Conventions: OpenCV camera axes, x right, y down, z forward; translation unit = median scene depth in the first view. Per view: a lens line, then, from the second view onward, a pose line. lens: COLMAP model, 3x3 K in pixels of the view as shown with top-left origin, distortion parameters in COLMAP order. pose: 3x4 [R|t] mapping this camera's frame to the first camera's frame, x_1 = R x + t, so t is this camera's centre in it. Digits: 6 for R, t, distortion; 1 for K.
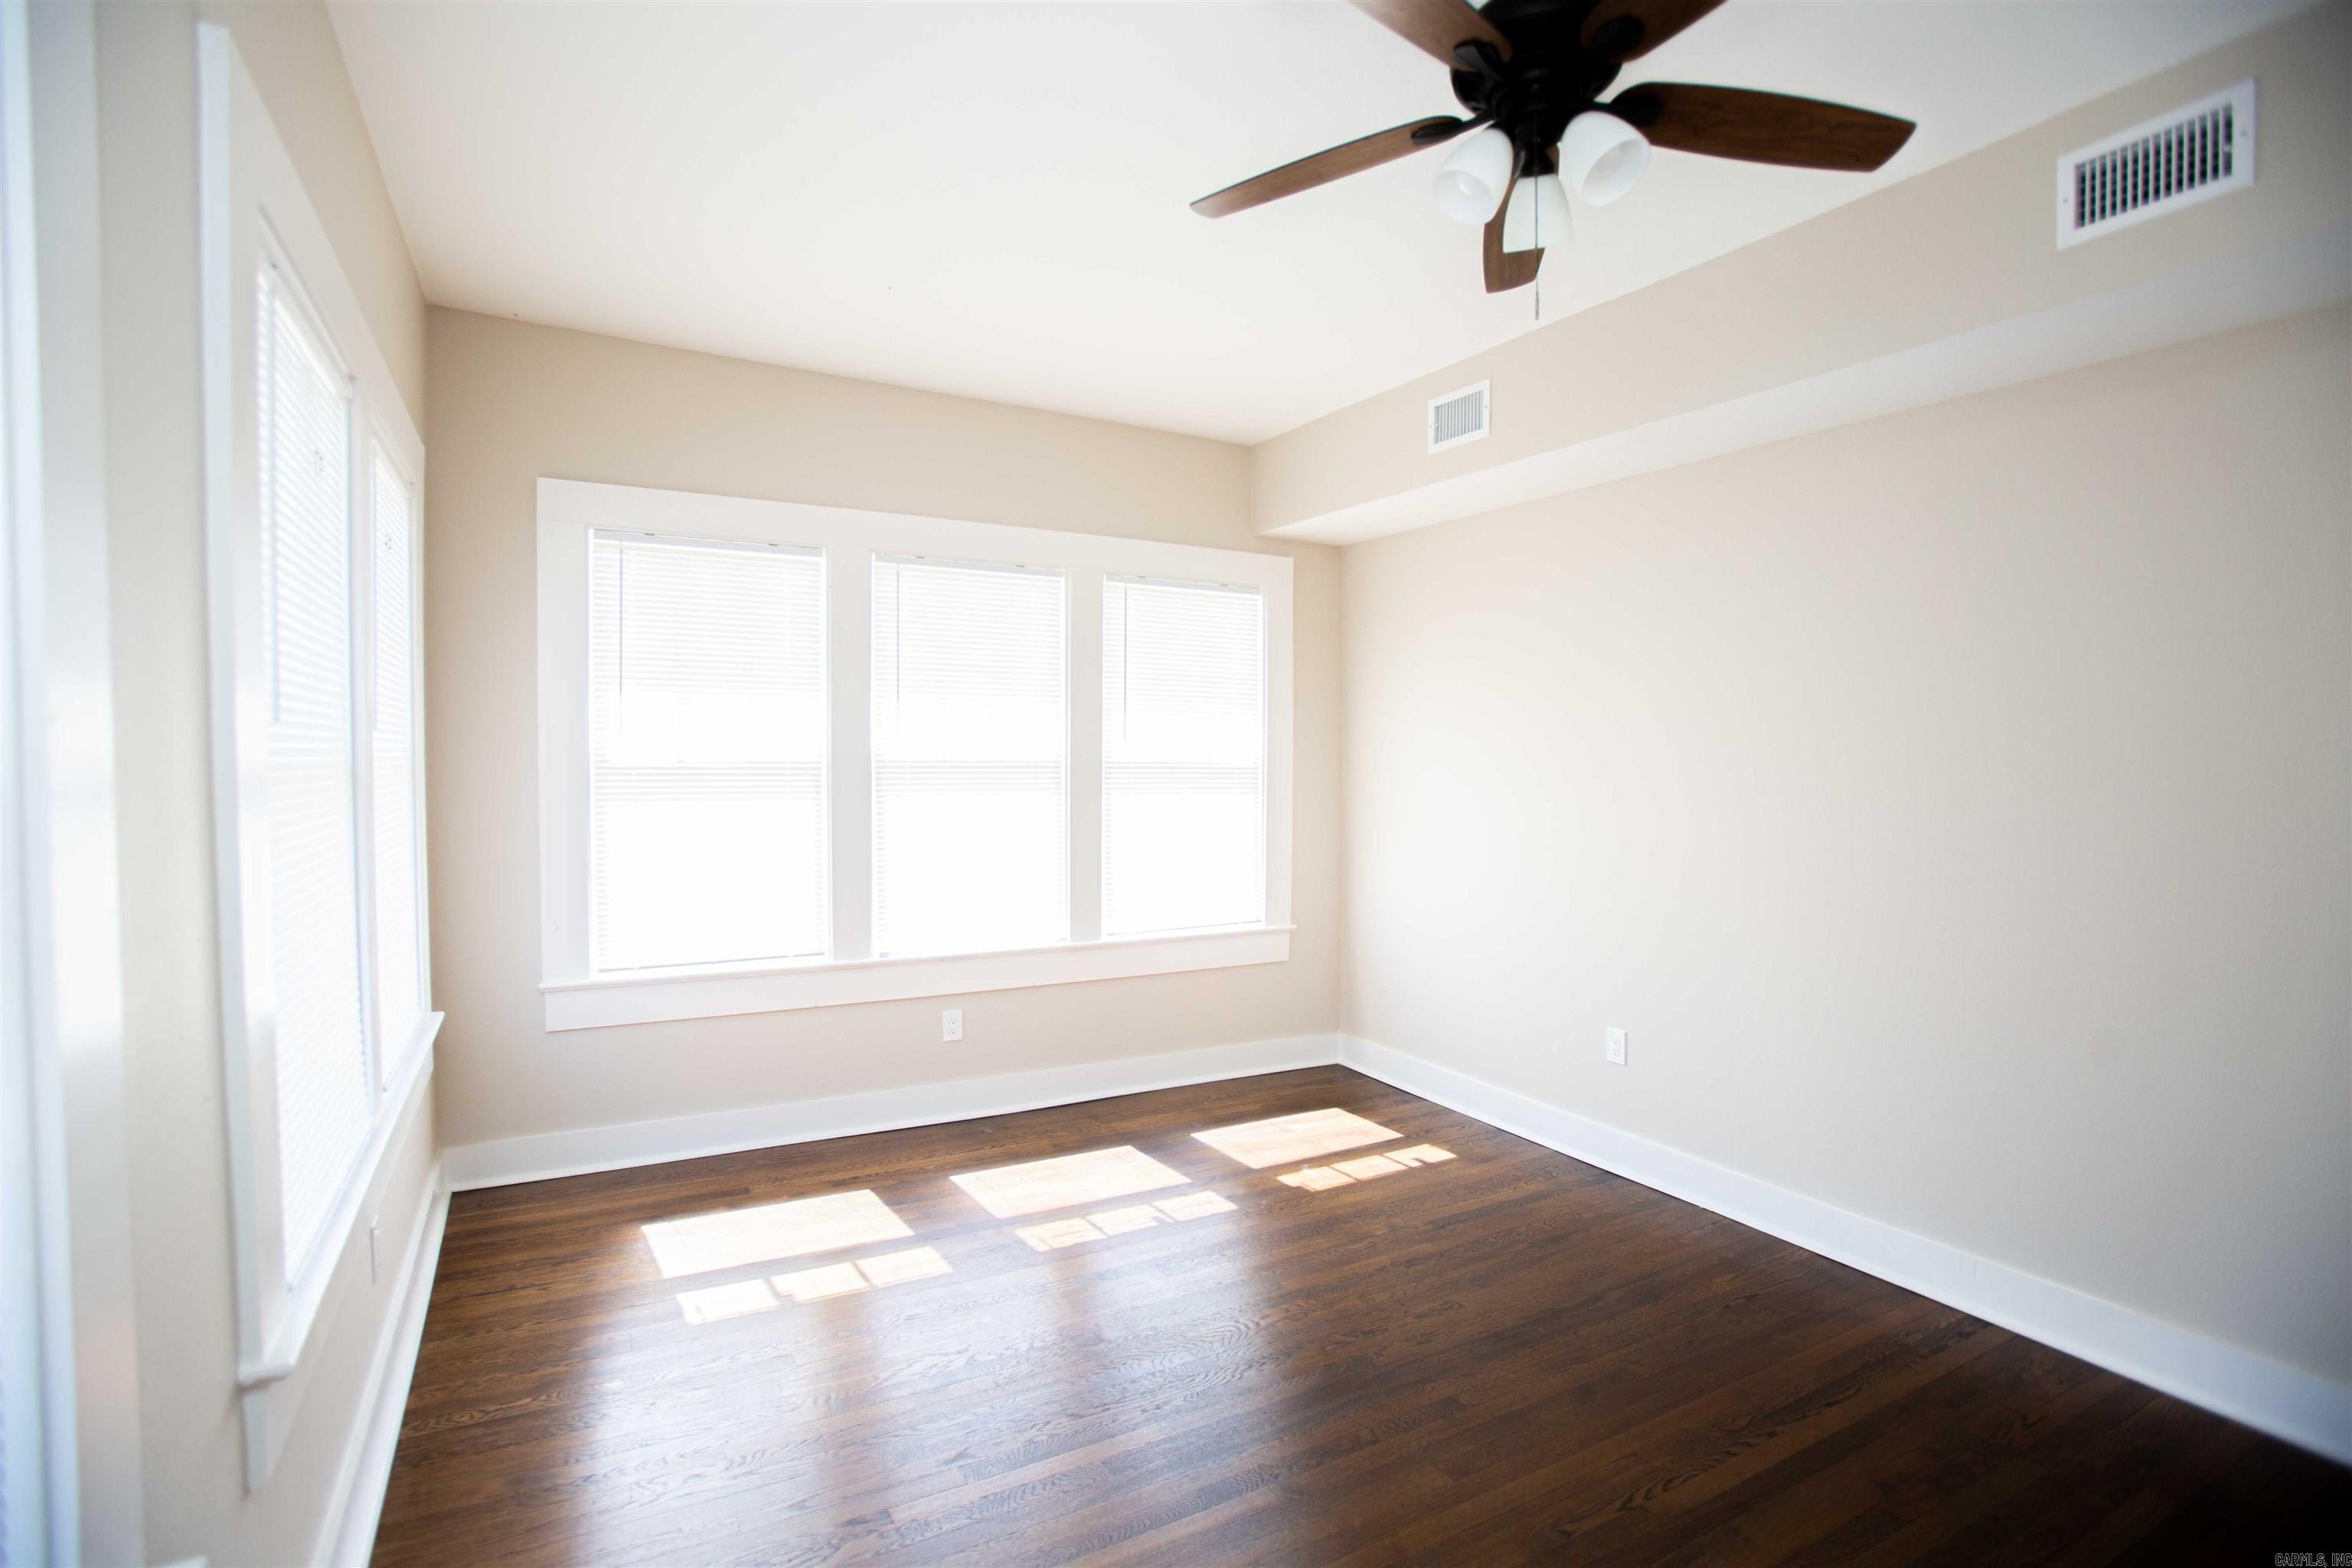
lens RADIAL K [[1107.4, 0, 1196.9], [0, 1107.4, 760.8], [0, 0, 1]] dist [-0.064916, 0.026166]
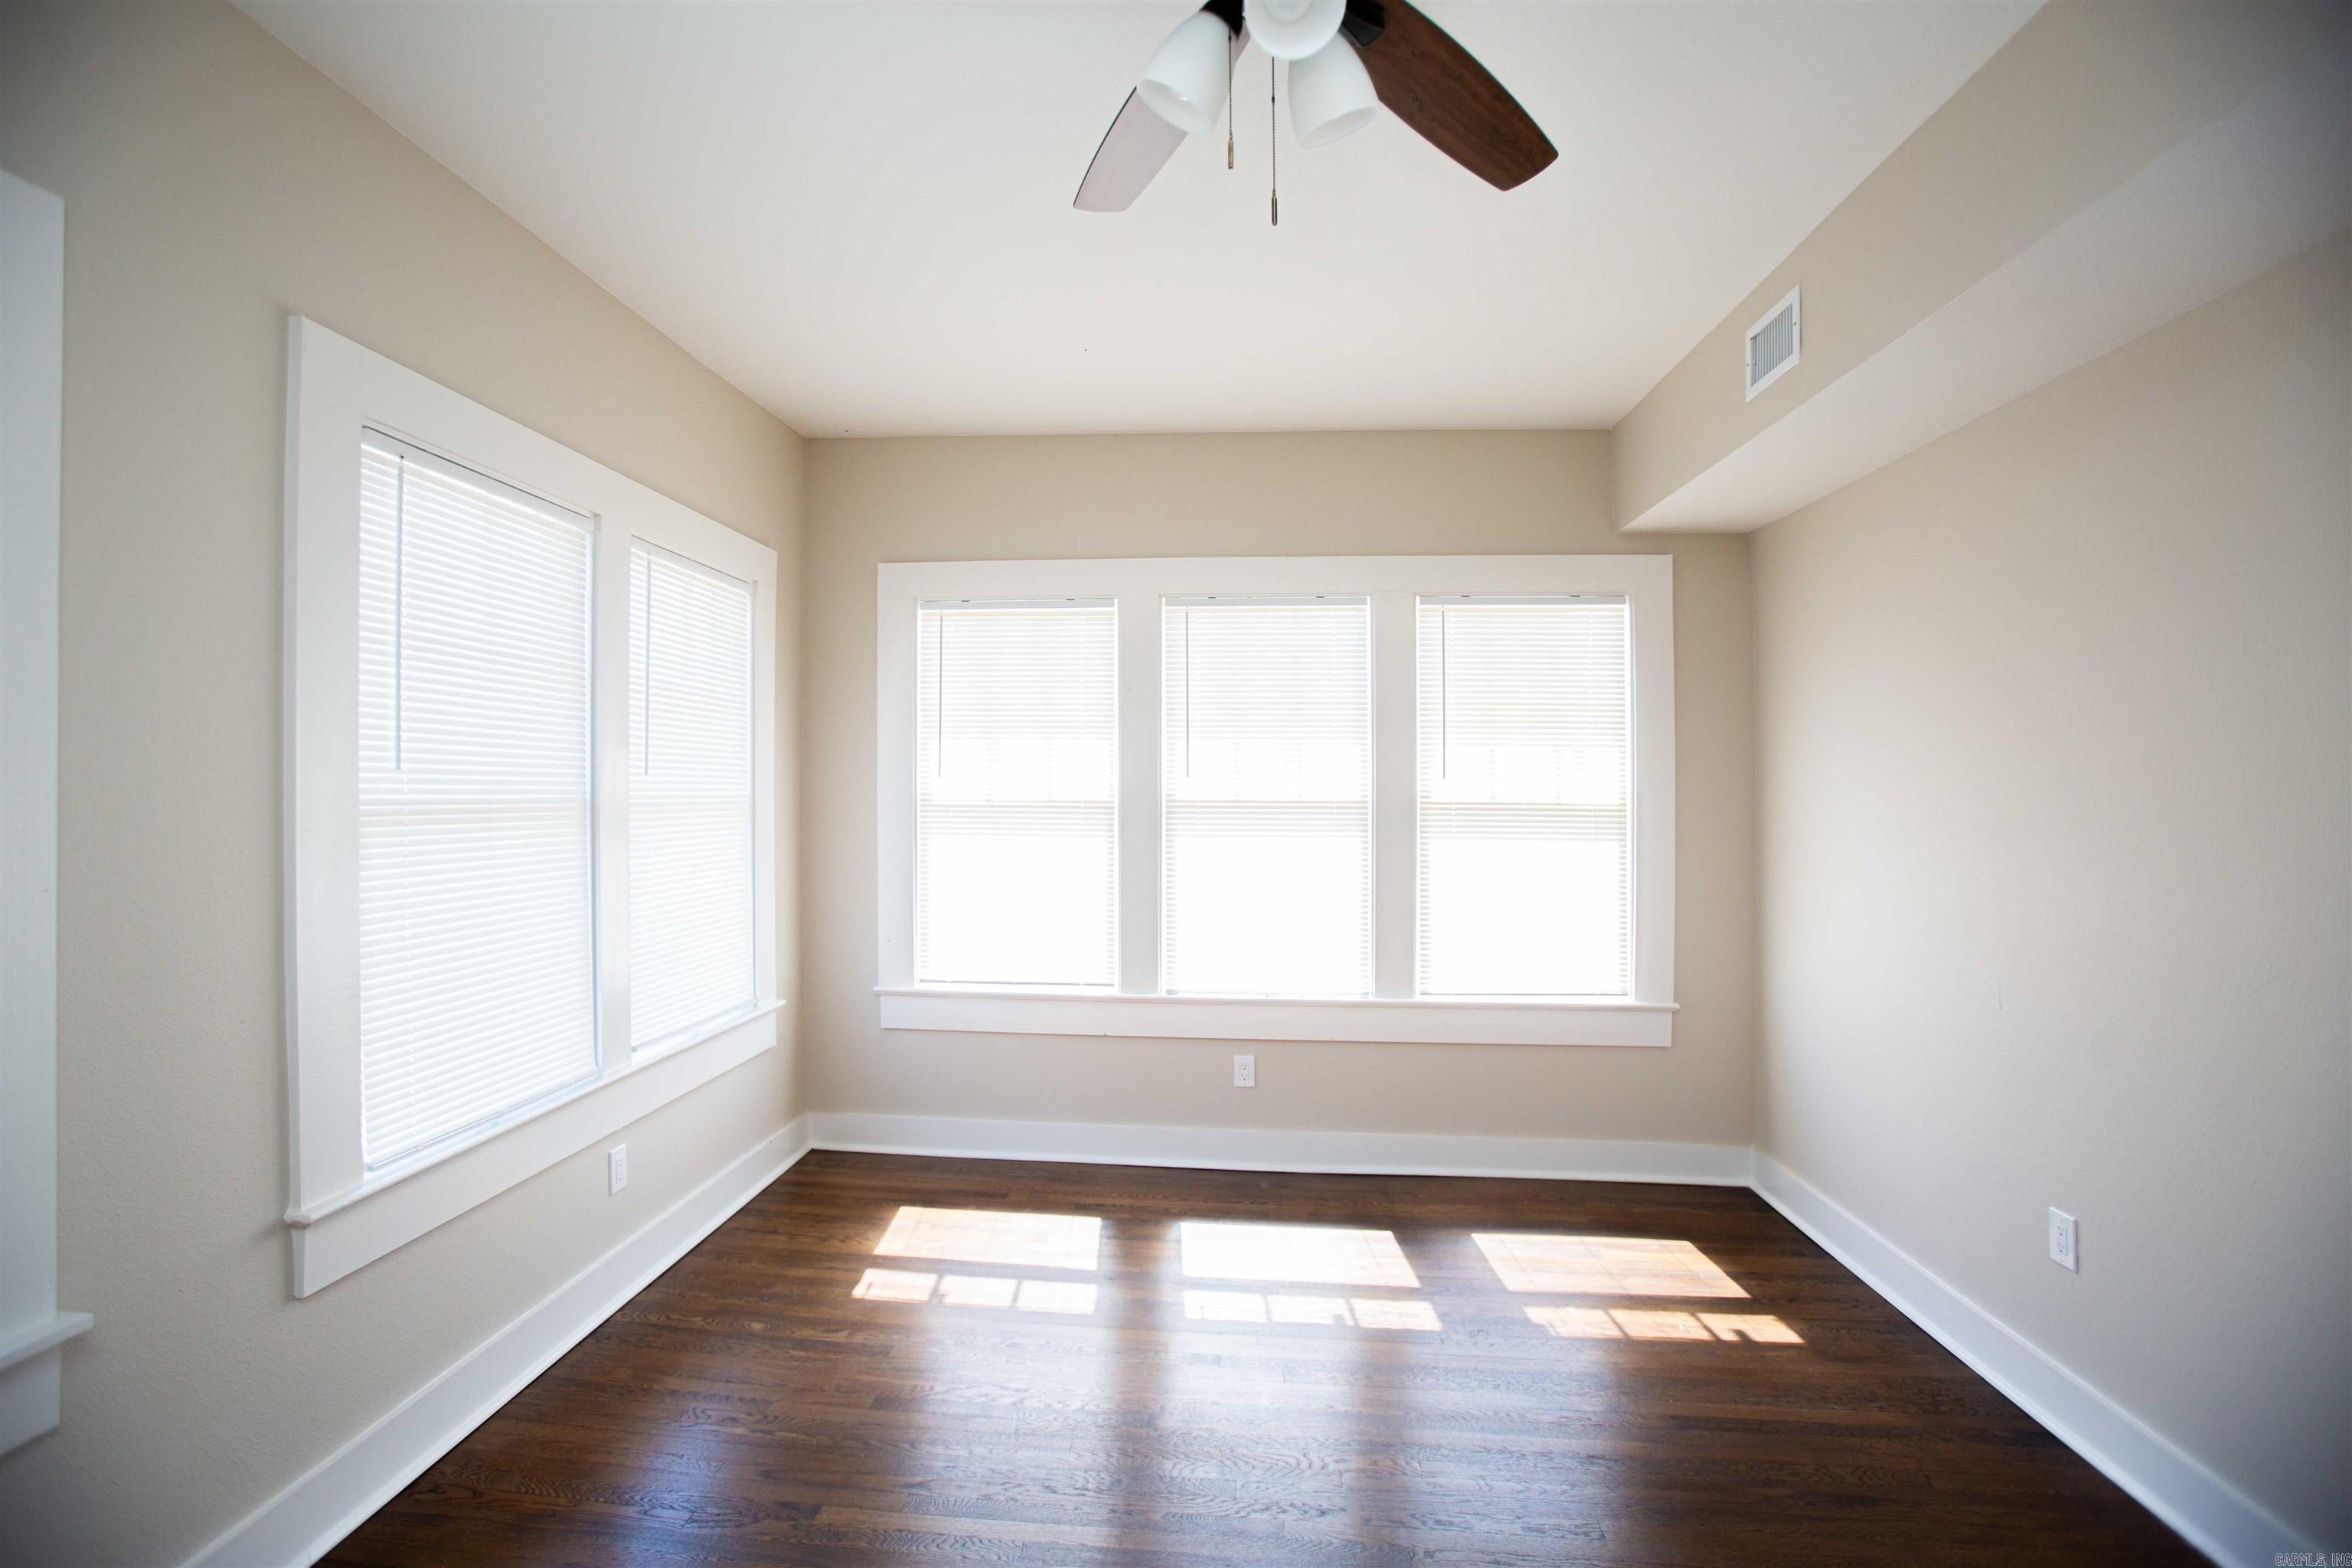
lens RADIAL K [[1107.4, 0, 1155.2], [0, 1107.4, 778.8], [0, 0, 1]] dist [-0.064916, 0.026166]
pose [[0.822647, -0.007169, -0.568507, 0.293818], [-0.004796, 0.999797, -0.019547, -0.000287], [0.568532, 0.018807, 0.822446, 0.153959]]
